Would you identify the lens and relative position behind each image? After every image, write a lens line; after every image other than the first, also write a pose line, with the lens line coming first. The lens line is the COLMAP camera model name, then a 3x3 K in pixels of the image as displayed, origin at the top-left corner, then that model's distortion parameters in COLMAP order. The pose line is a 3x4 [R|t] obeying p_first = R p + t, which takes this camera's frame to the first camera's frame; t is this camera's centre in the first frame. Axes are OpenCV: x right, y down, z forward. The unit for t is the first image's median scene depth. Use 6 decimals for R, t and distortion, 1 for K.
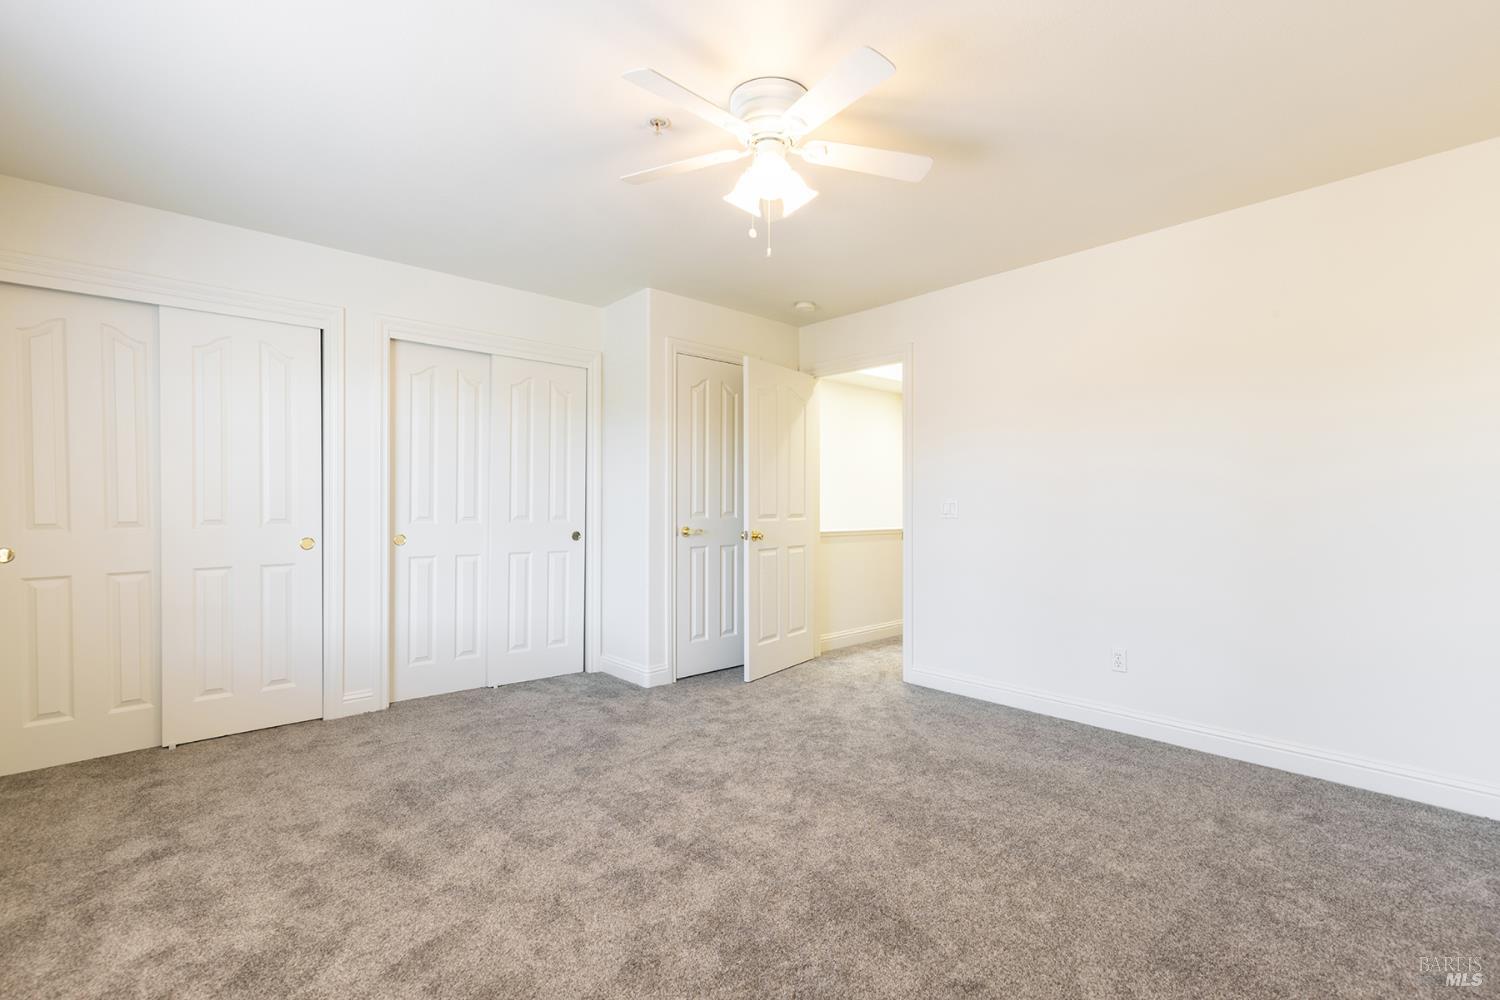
lens RADIAL K [[674.3, 0, 752.5], [0, 674.3, 499.4], [0, 0, 1]] dist [0.006342, -0.000687]
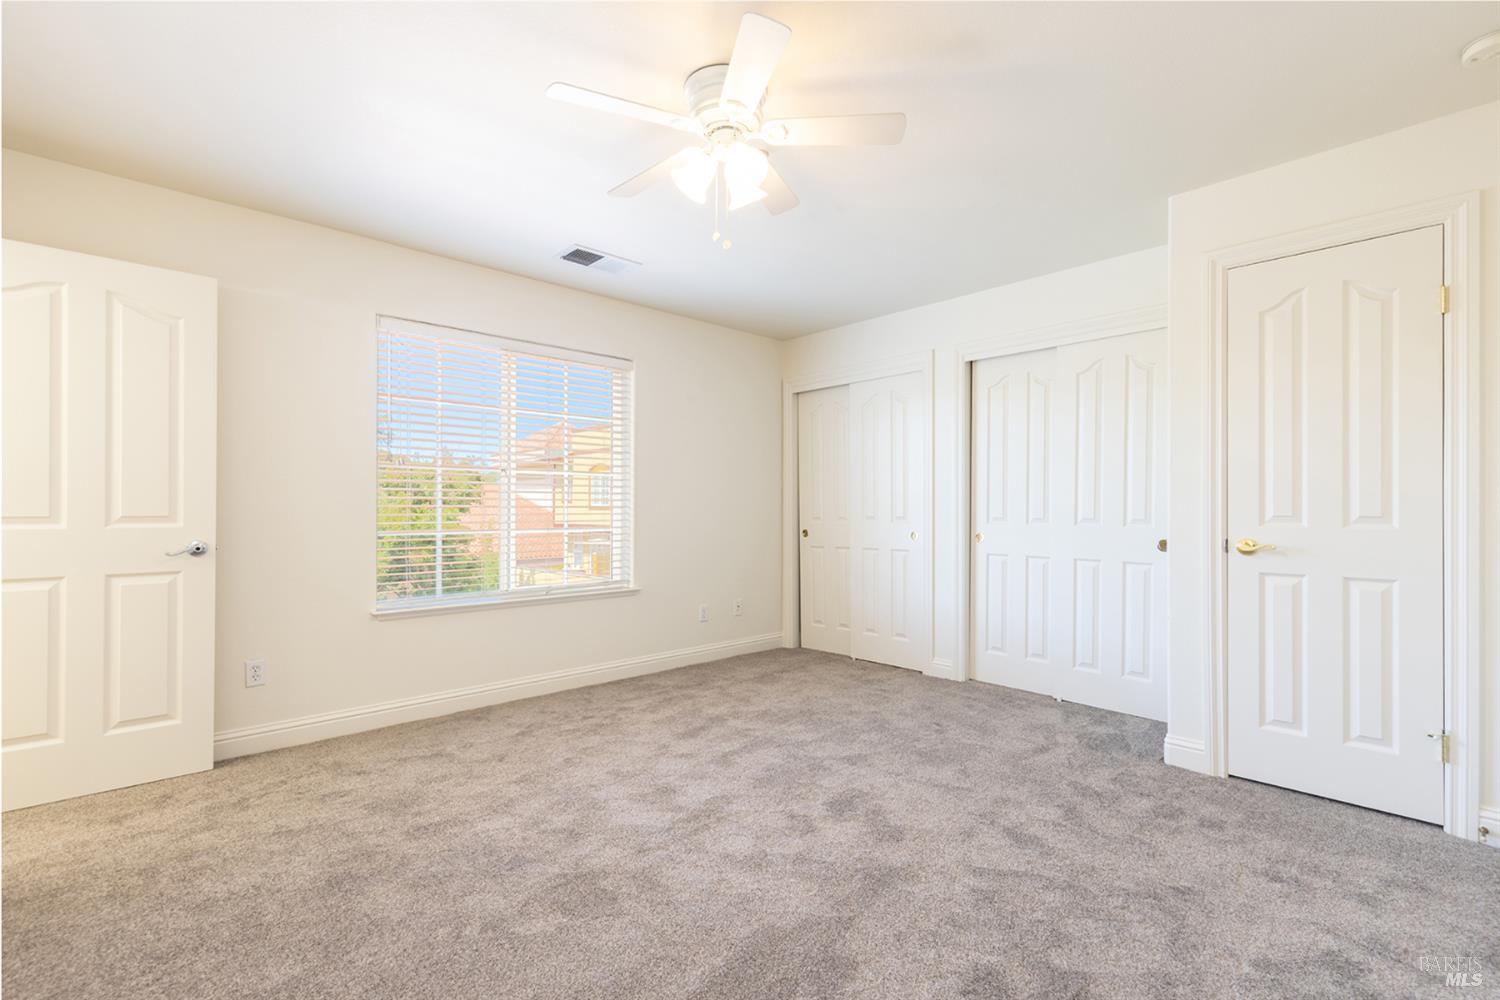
lens RADIAL K [[674.3, 0, 761.8], [0, 674.3, 503.5], [0, 0, 1]] dist [0.006342, -0.000687]
pose [[0.024772, -0.008334, -0.999658, 0.623157], [0.012136, 0.999894, -0.008035, 0.008406], [0.999619, -0.011932, 0.024870, 0.640708]]
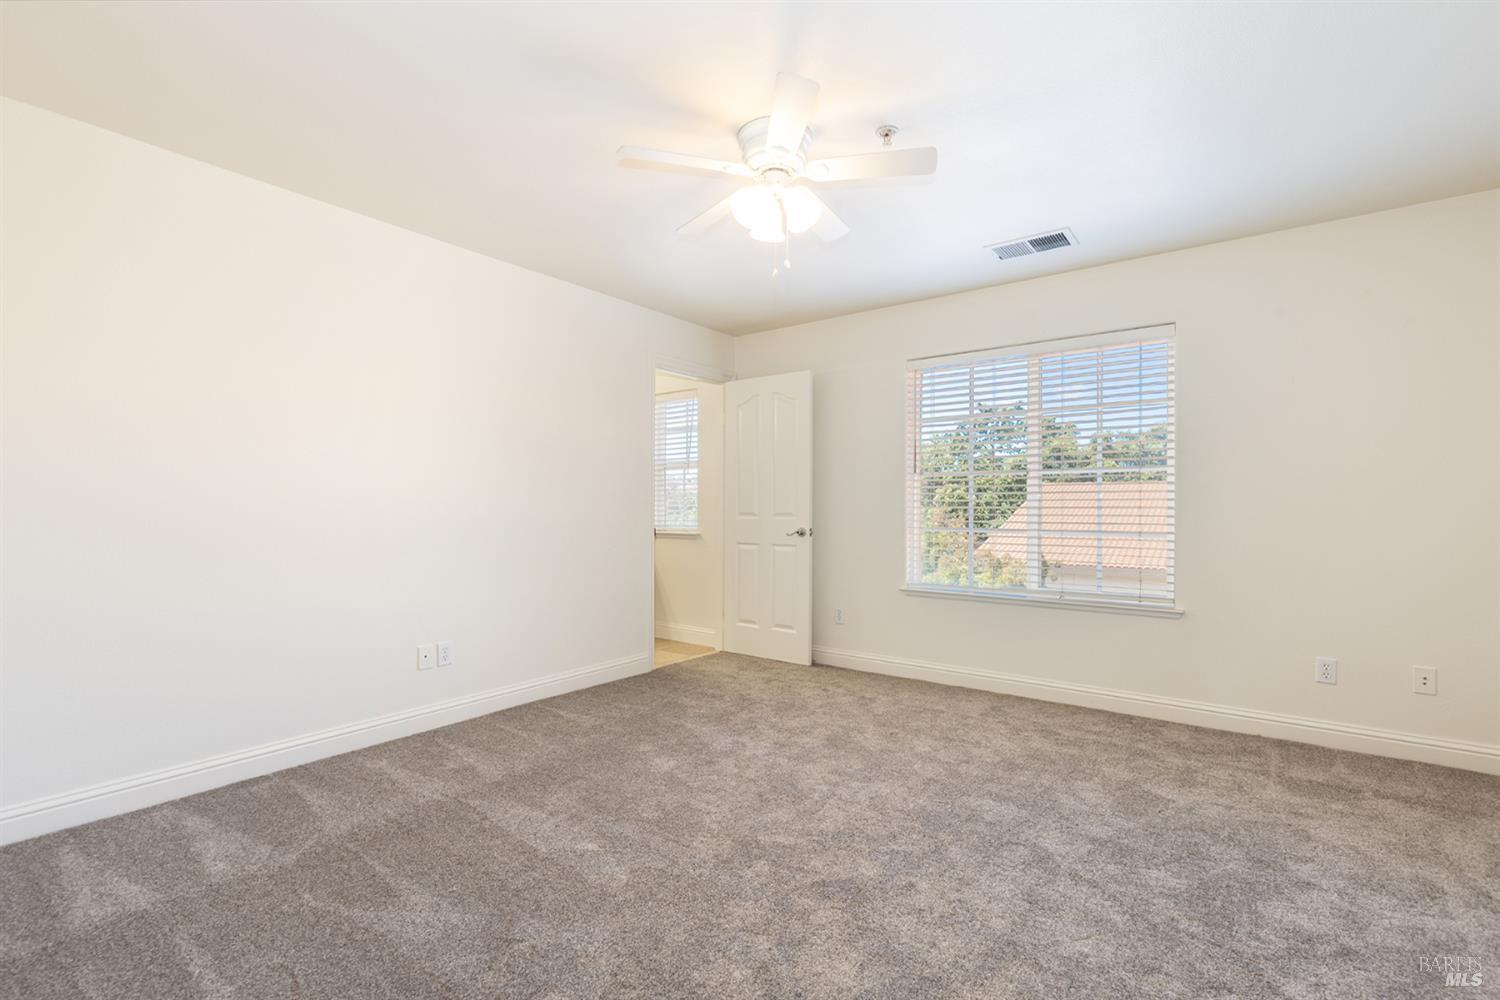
lens RADIAL K [[674.3, 0, 763.5], [0, 674.3, 503.0], [0, 0, 1]] dist [0.006342, -0.000687]
pose [[-0.978843, -0.011717, -0.204276, 0.168295], [-0.007131, 0.999706, -0.023174, 0.021321], [0.204488, -0.021227, -0.978639, 1.277977]]
